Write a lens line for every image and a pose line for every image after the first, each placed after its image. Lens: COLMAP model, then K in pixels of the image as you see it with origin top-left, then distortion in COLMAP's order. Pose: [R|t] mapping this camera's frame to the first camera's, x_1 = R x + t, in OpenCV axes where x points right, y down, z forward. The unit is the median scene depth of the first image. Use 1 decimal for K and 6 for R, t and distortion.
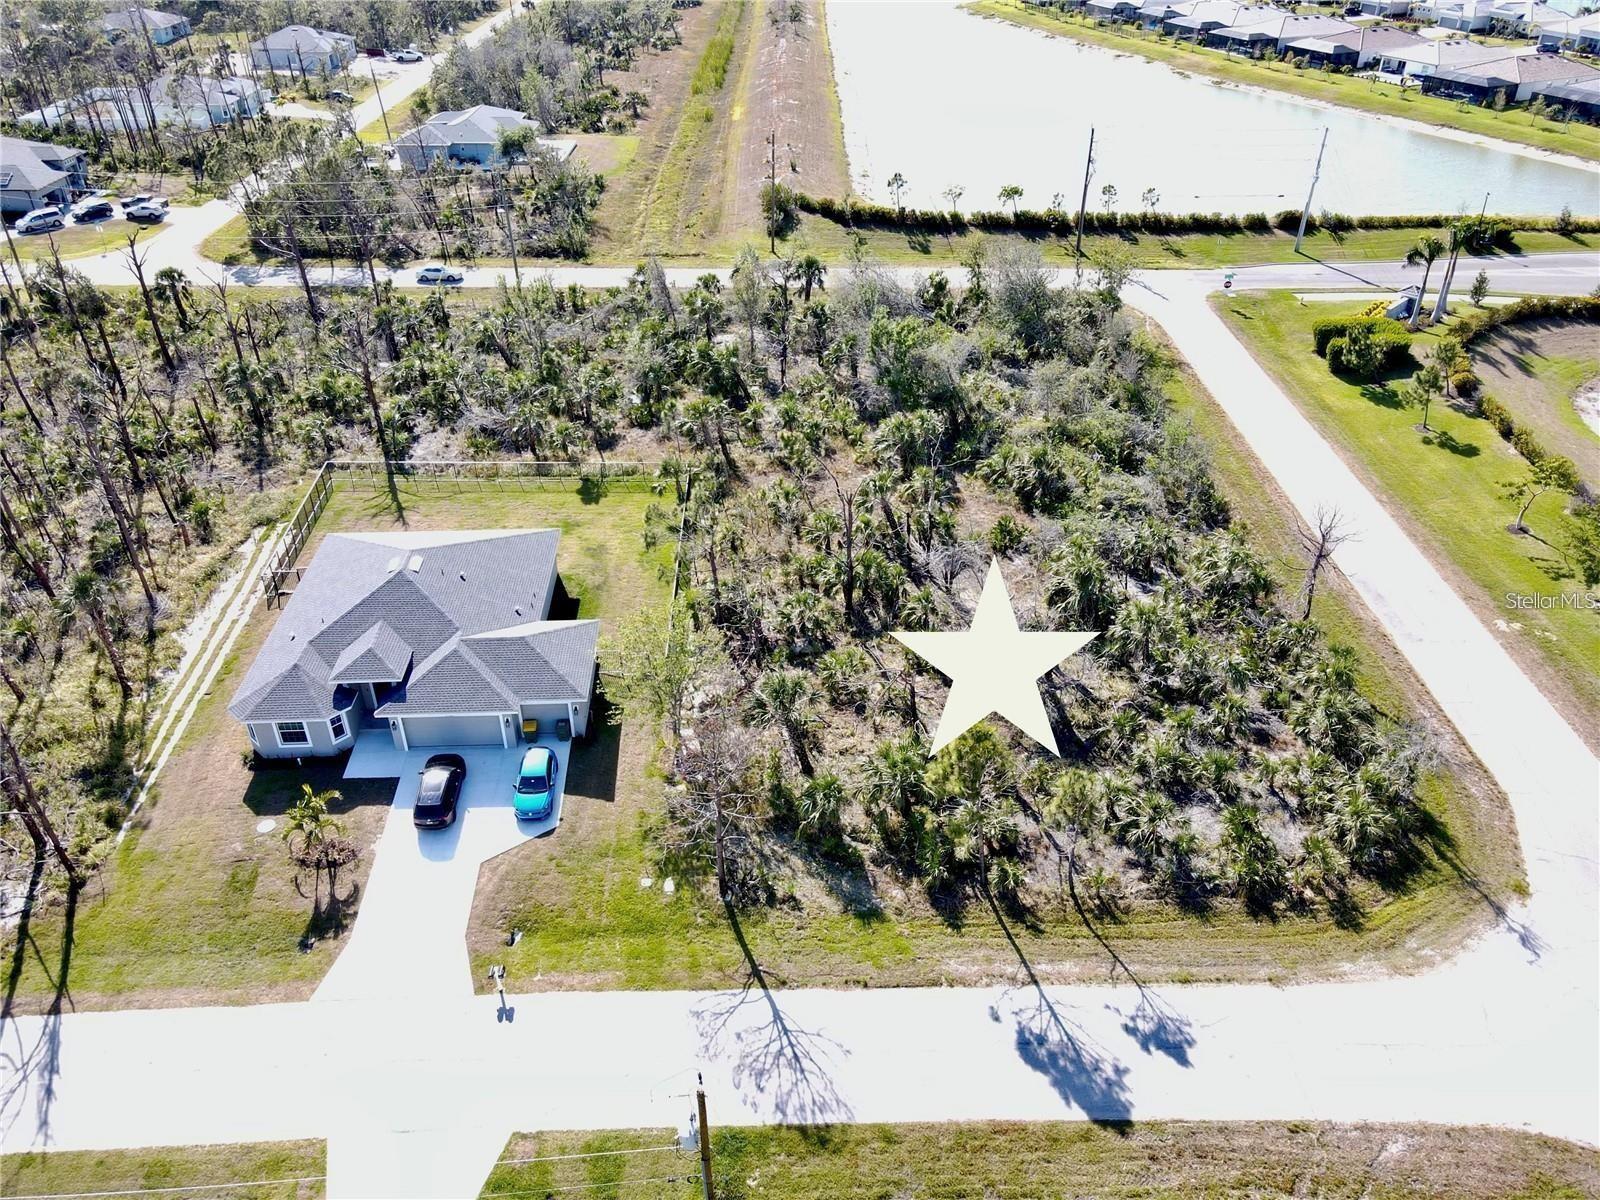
lens RADIAL K [[1175.0, 0, 800.0], [0, 1175.0, 600.0], [0, 0, 1]] dist [-0.000888, 0.029584]
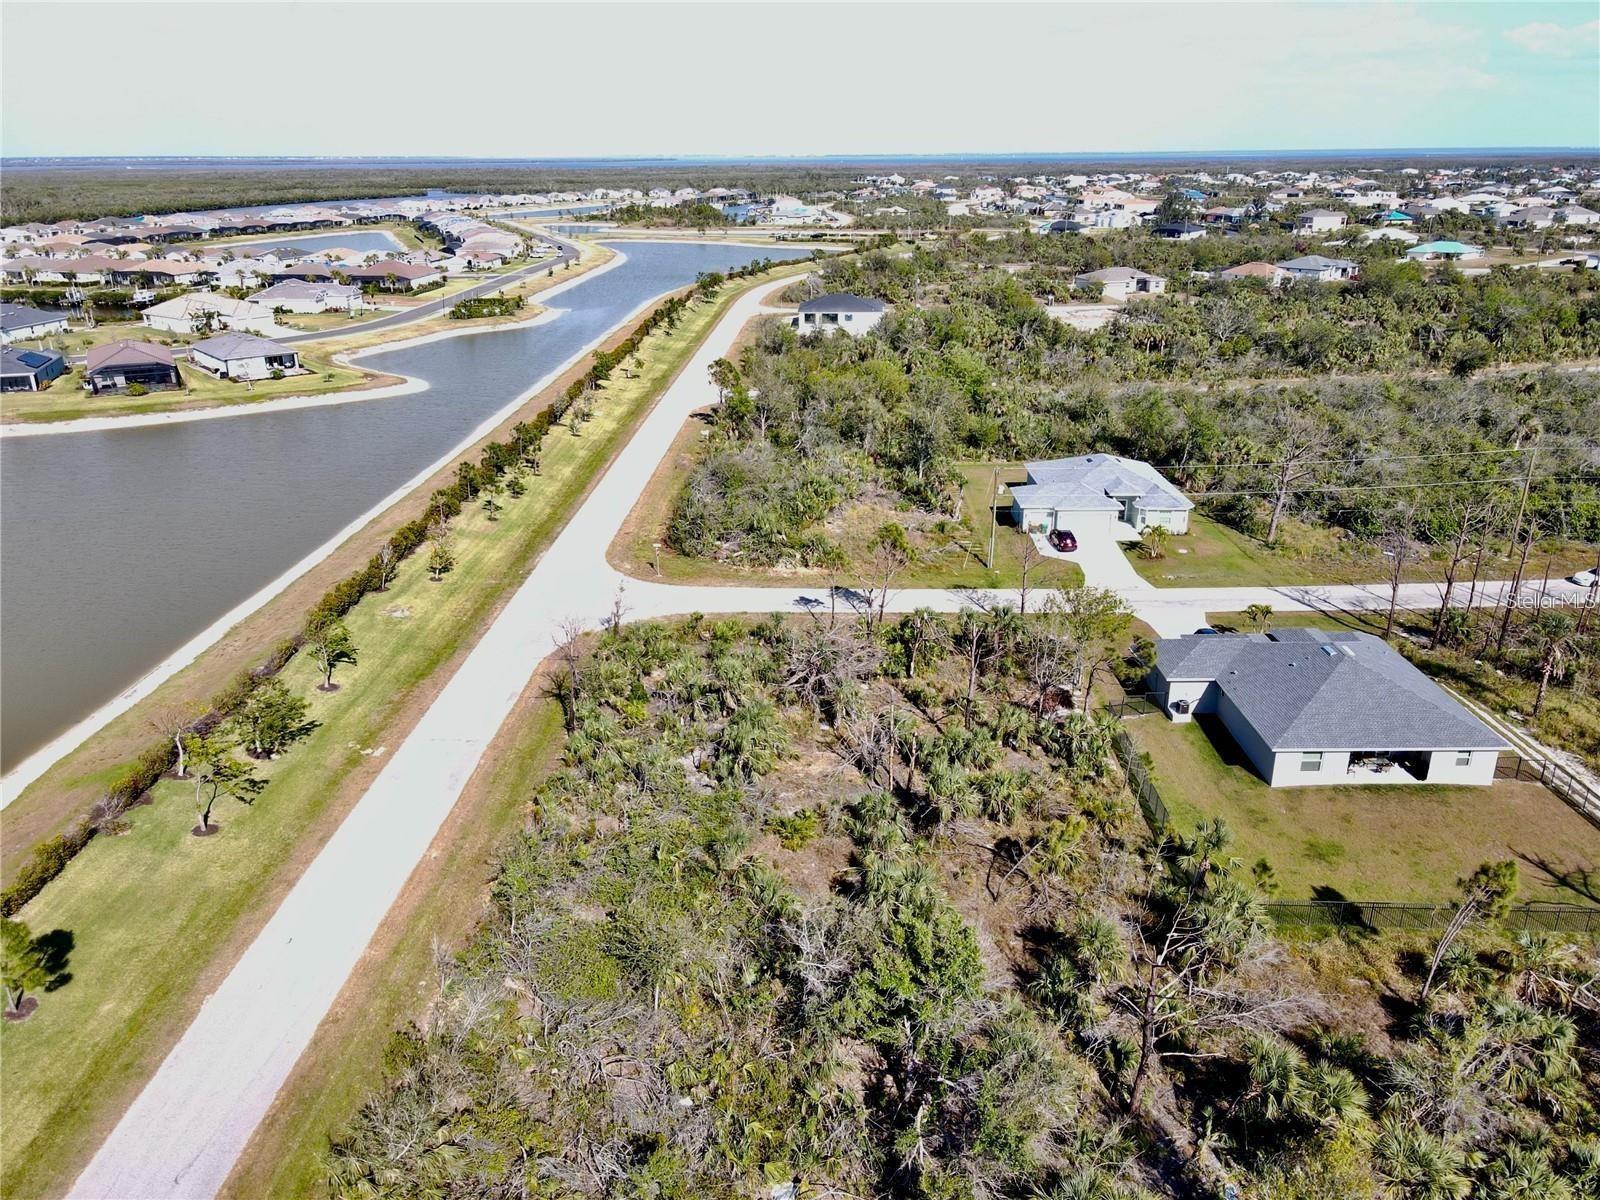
lens RADIAL K [[1175.0, 0, 800.0], [0, 1175.0, 600.0], [0, 0, 1]] dist [-0.000888, 0.029584]
pose [[-0.999101, -0.009696, 0.041267, 0.205289], [0.027954, 0.581128, 0.813332, -1.300157], [-0.031868, 0.813755, -0.580334, 2.057954]]
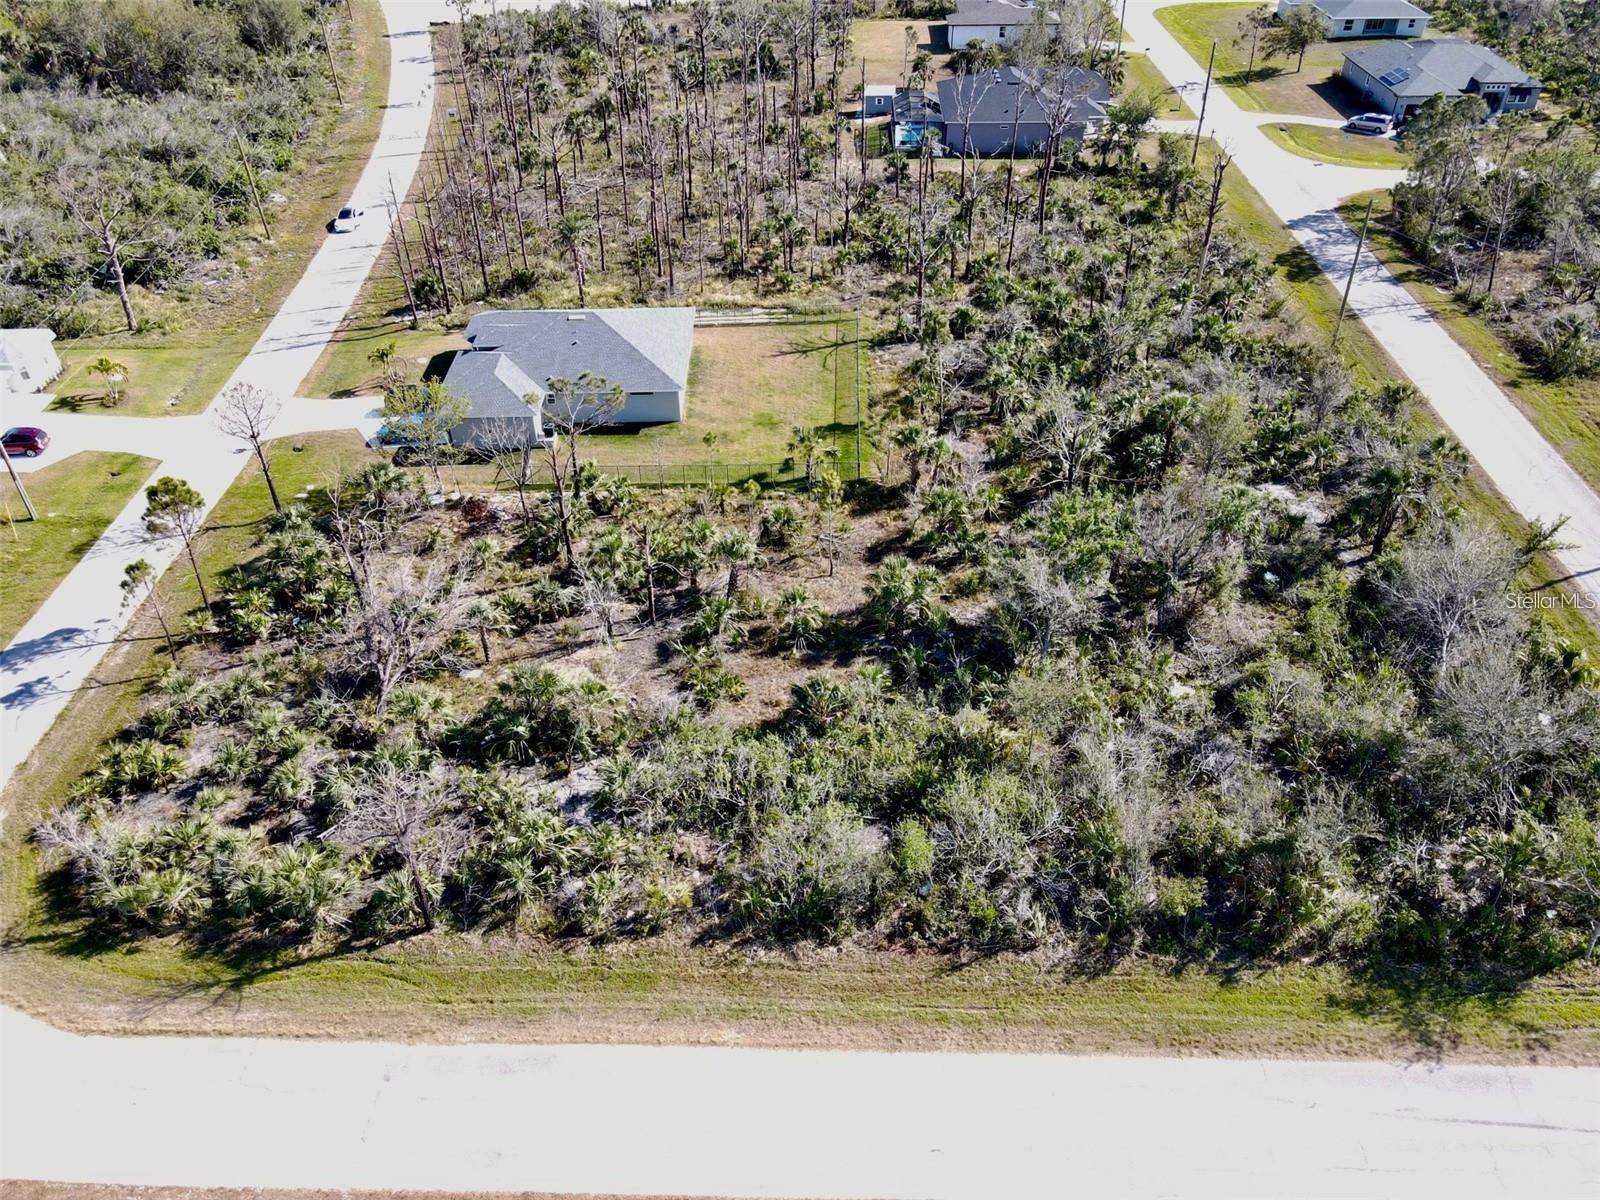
lens RADIAL K [[1175.0, 0, 800.0], [0, 1175.0, 600.0], [0, 0, 1]] dist [-0.000888, 0.029584]
pose [[-0.033680, 0.613572, -0.788920, 1.178245], [-0.542895, 0.651522, 0.529890, -0.846618], [0.839125, 0.446148, 0.311162, 1.151764]]
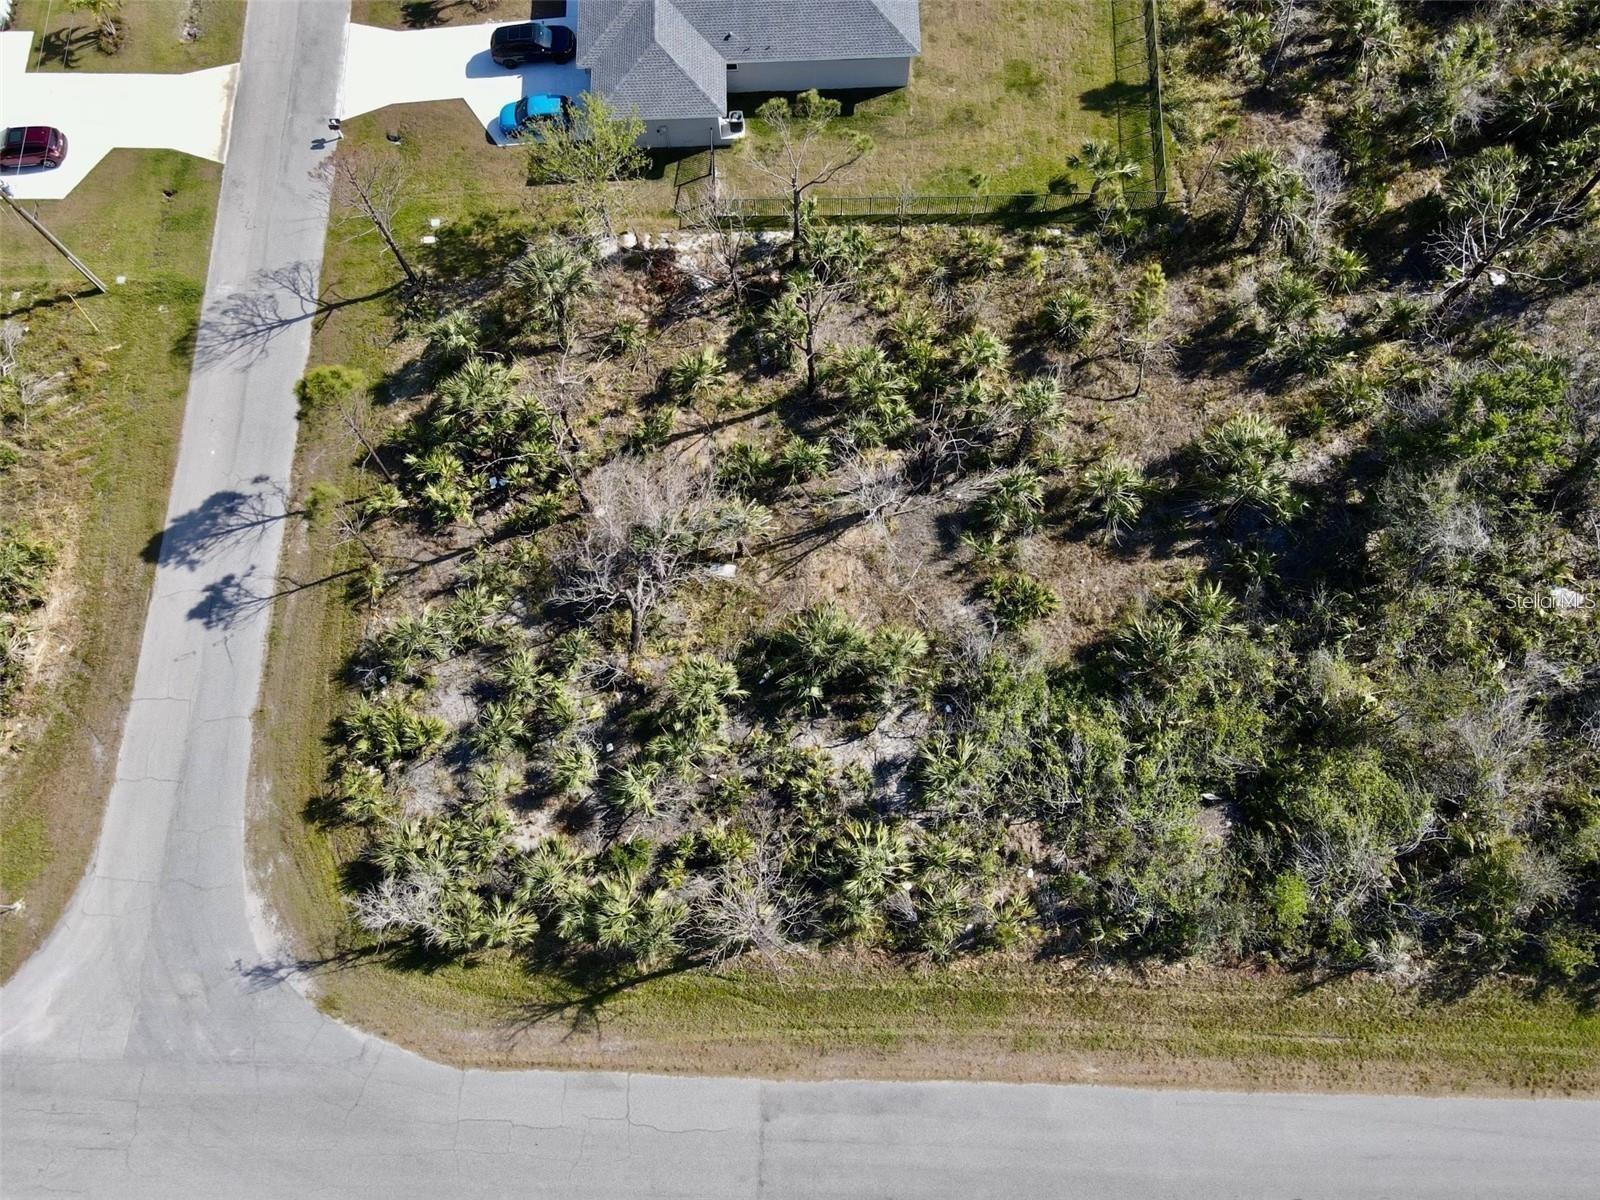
lens RADIAL K [[1175.0, 0, 800.0], [0, 1175.0, 600.0], [0, 0, 1]] dist [-0.000888, 0.029584]
pose [[-0.024681, 0.955706, -0.293287, 0.578474], [-0.532020, 0.235824, 0.813229, -0.841355], [0.846372, 0.176106, 0.502634, 0.802774]]
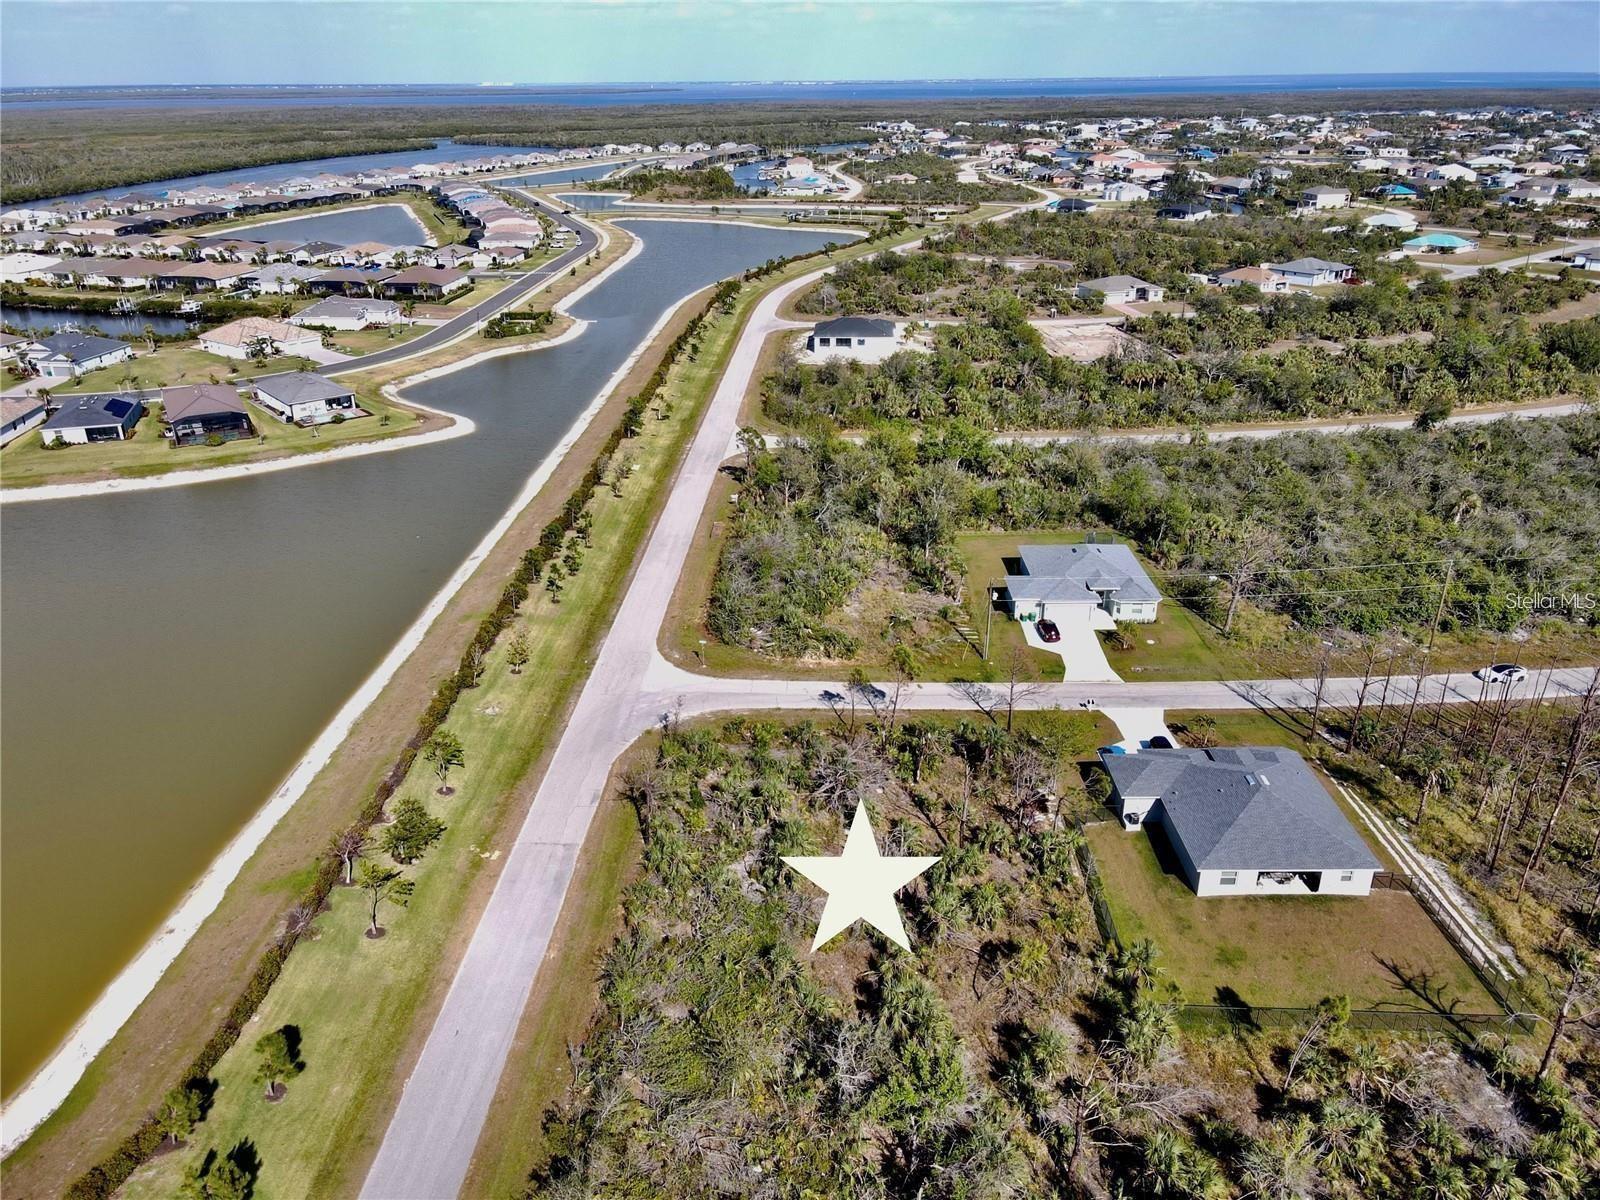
lens RADIAL K [[1175.0, 0, 800.0], [0, 1175.0, 600.0], [0, 0, 1]] dist [-0.000888, 0.029584]
pose [[-0.998803, -0.012323, 0.047328, 0.227036], [0.033343, 0.536367, 0.843326, -1.788999], [-0.035777, 0.843895, -0.535314, 2.011113]]
